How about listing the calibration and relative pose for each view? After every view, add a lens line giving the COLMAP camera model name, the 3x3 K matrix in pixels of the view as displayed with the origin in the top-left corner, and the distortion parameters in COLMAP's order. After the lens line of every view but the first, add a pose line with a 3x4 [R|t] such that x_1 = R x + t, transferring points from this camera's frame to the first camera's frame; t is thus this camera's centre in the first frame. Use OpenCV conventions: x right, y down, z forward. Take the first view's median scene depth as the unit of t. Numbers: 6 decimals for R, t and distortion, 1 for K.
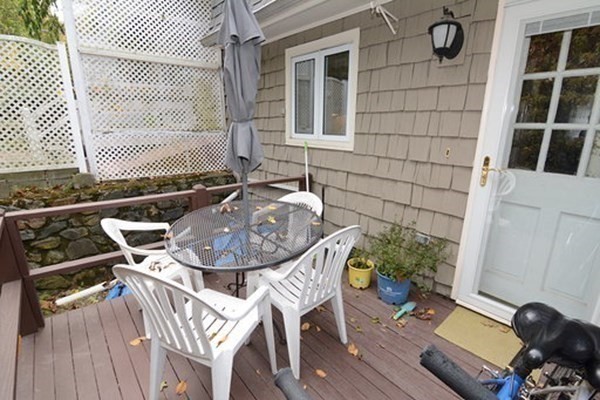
lens RADIAL K [[289.7, 0, 299.7], [0, 289.7, 200.2], [0, 0, 1]] dist [-0.014066, -0.006306]
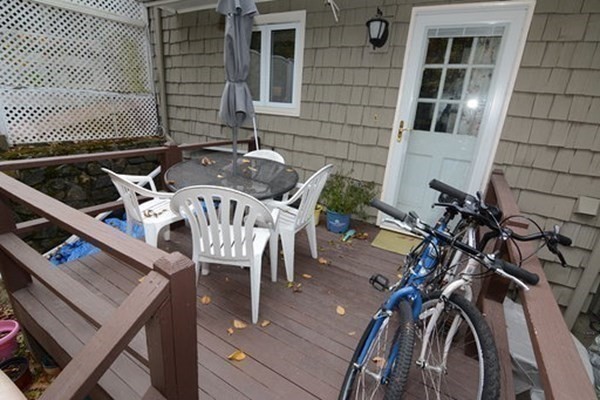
lens RADIAL K [[289.7, 0, 299.4], [0, 289.7, 201.0], [0, 0, 1]] dist [-0.014066, -0.006306]
pose [[0.940707, -0.057053, 0.334387, -0.263966], [0.029643, 0.995809, 0.086515, 0.083990], [-0.337922, -0.071473, 0.938456, -0.166863]]
